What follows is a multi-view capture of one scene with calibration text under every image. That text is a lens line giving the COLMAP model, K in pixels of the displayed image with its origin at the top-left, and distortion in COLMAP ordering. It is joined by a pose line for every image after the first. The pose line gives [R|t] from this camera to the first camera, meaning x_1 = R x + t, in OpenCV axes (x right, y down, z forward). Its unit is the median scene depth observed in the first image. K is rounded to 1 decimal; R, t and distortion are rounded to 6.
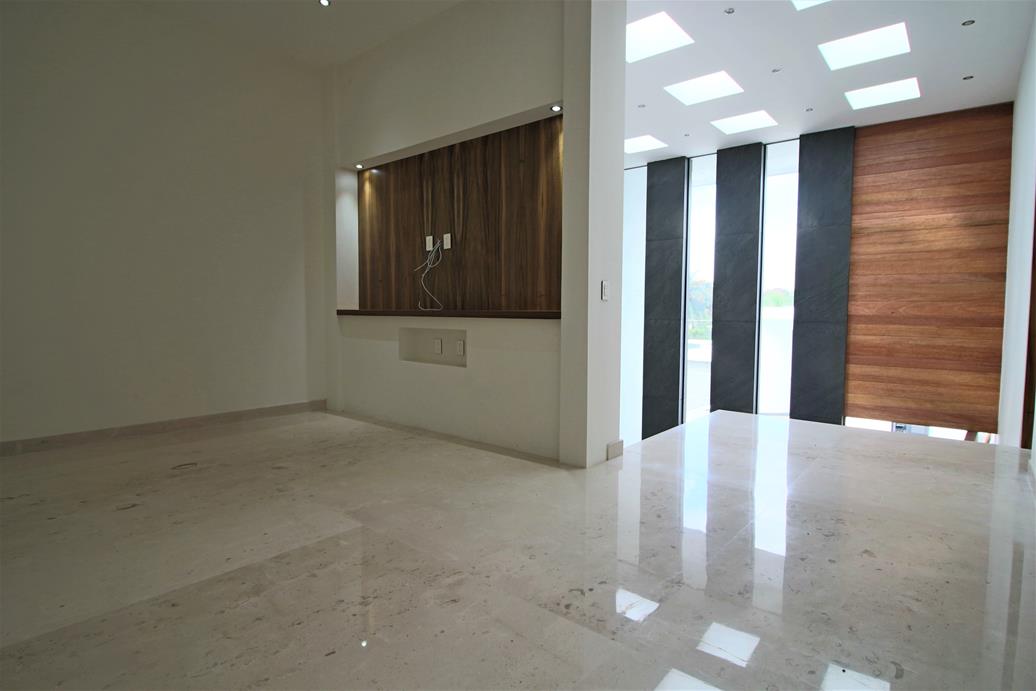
lens RADIAL K [[534.0, 0, 518.0], [0, 534.0, 347.7], [0, 0, 1]] dist [-0.009093, -0.010522]
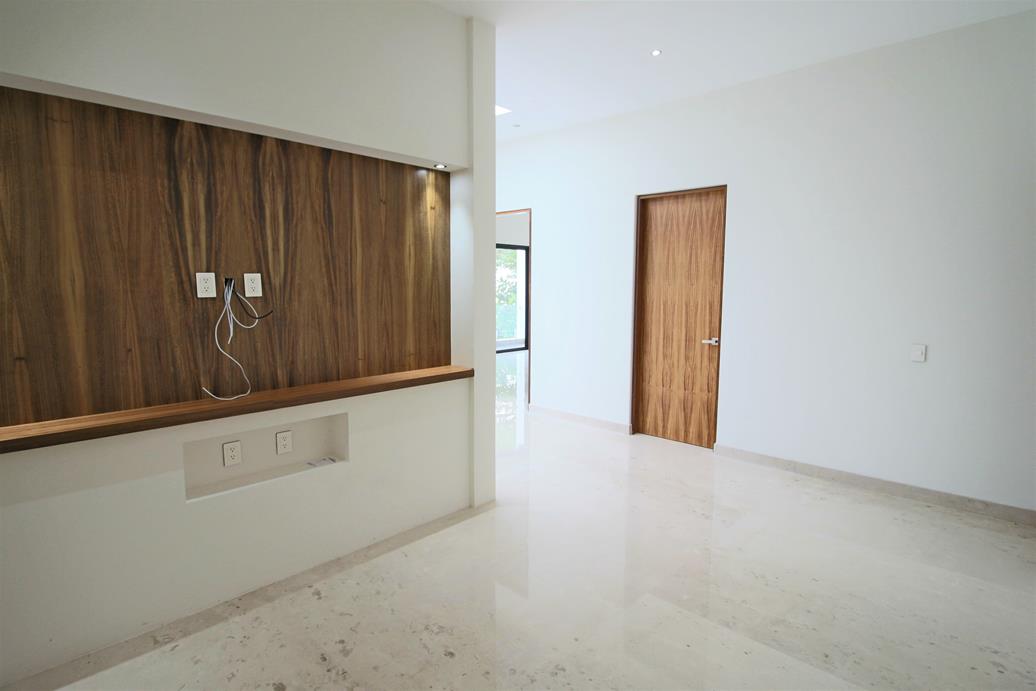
lens RADIAL K [[534.0, 0, 518.3], [0, 534.0, 343.9], [0, 0, 1]] dist [-0.009093, -0.010522]
pose [[0.044866, -0.117789, 0.992025, -0.822718], [0.064964, 0.991267, 0.114761, -0.199558], [-0.996878, 0.059297, 0.052127, 0.721853]]
